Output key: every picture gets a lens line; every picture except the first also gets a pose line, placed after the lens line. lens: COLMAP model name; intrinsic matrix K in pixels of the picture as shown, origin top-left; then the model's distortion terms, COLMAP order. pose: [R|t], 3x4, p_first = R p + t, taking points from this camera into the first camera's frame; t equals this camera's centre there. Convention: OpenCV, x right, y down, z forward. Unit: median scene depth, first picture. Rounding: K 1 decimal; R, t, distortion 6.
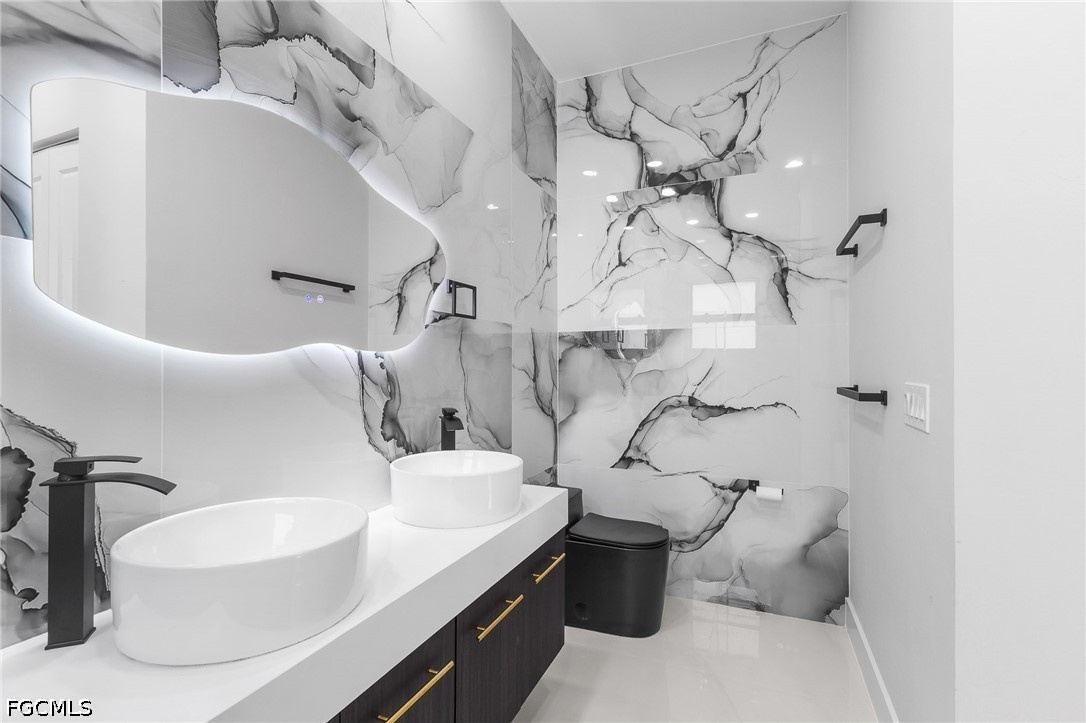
lens RADIAL K [[508.1, 0, 539.2], [0, 508.1, 361.9], [0, 0, 1]] dist [0.003083, 0.002607]
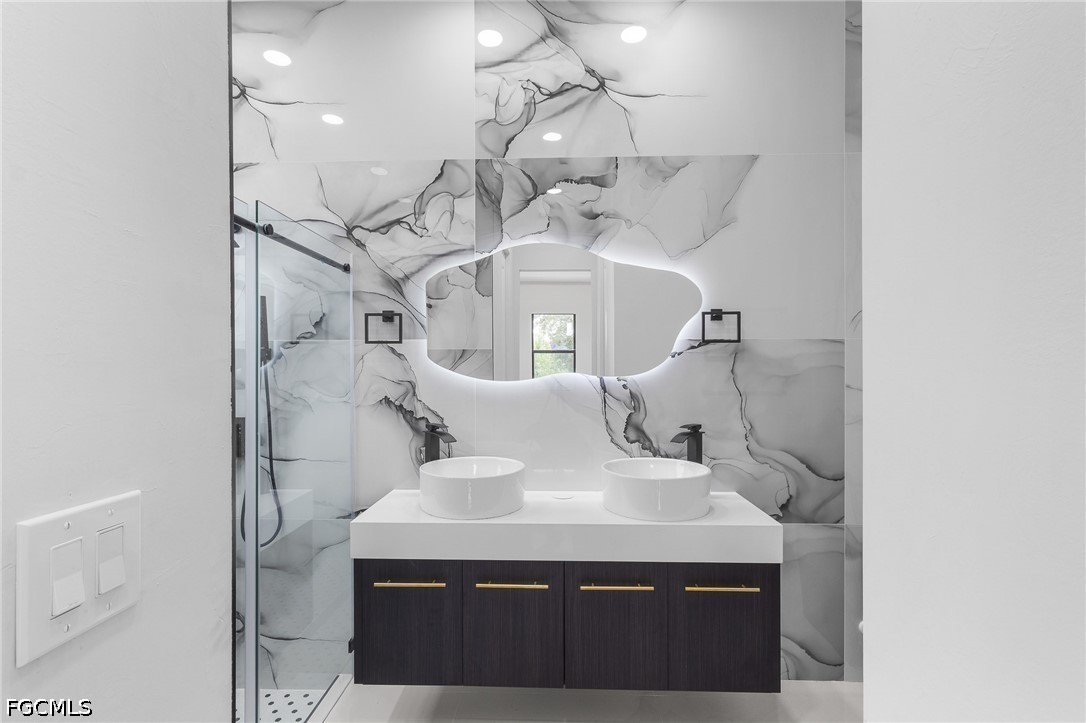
lens RADIAL K [[508.1, 0, 541.7], [0, 508.1, 368.2], [0, 0, 1]] dist [0.003083, 0.002607]
pose [[0.365844, 0.002121, -0.930674, 0.857265], [0.009301, 0.999939, 0.005936, -0.051281], [0.930630, -0.010828, 0.365802, 0.295141]]
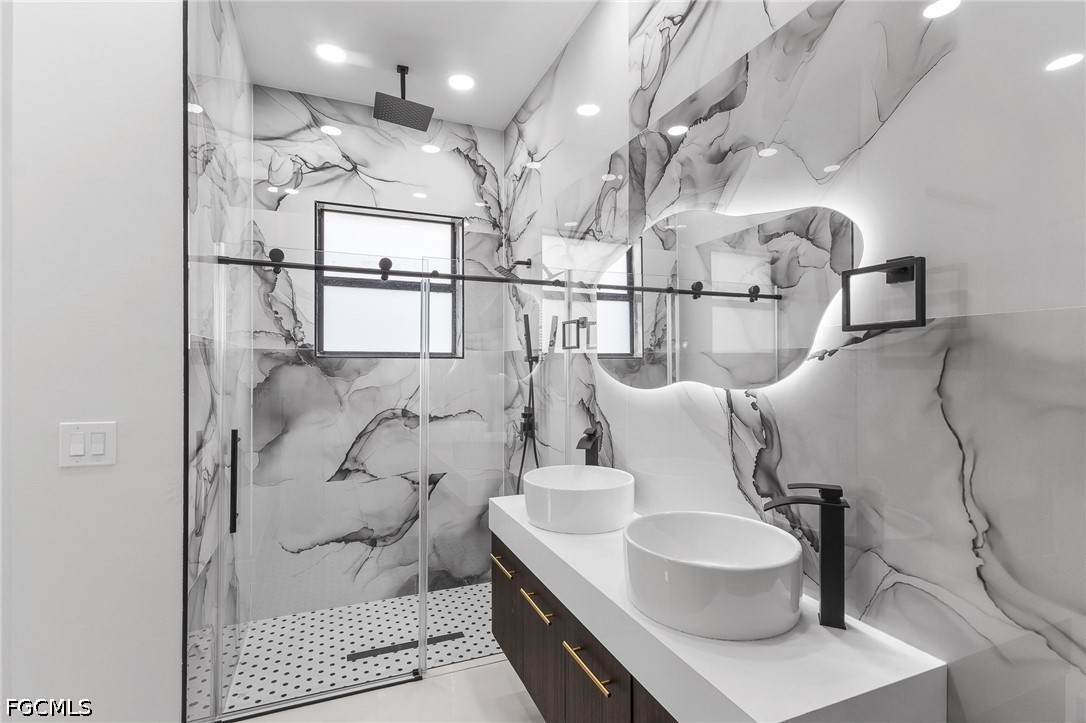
lens RADIAL K [[508.1, 0, 538.5], [0, 508.1, 365.7], [0, 0, 1]] dist [0.003083, 0.002607]
pose [[-0.697220, 0.000932, -0.716856, 0.560429], [0.005491, 0.999977, -0.004040, -0.059039], [0.716836, -0.006753, -0.697209, 1.321709]]
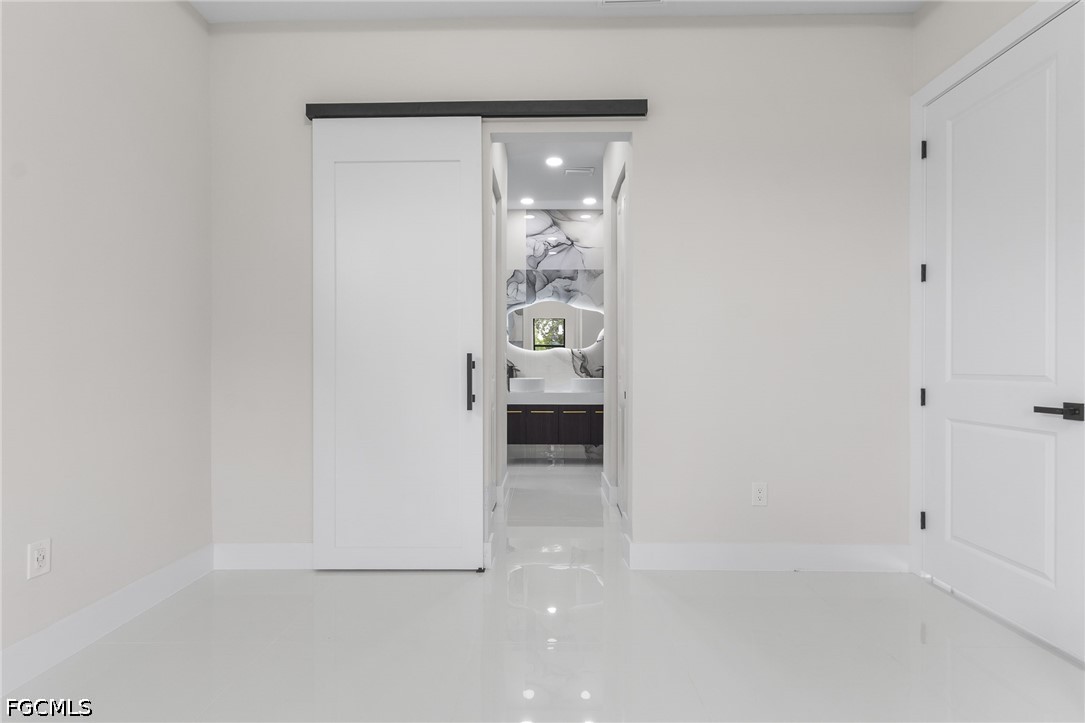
lens RADIAL K [[507.6, 0, 544.5], [0, 507.6, 366.1], [0, 0, 1]] dist [0.003083, 0.002607]
pose [[0.383633, 0.014208, -0.923377, 2.999967], [0.006870, 0.999810, 0.018238, 0.034388], [0.923460, -0.013340, 0.383462, -0.668247]]
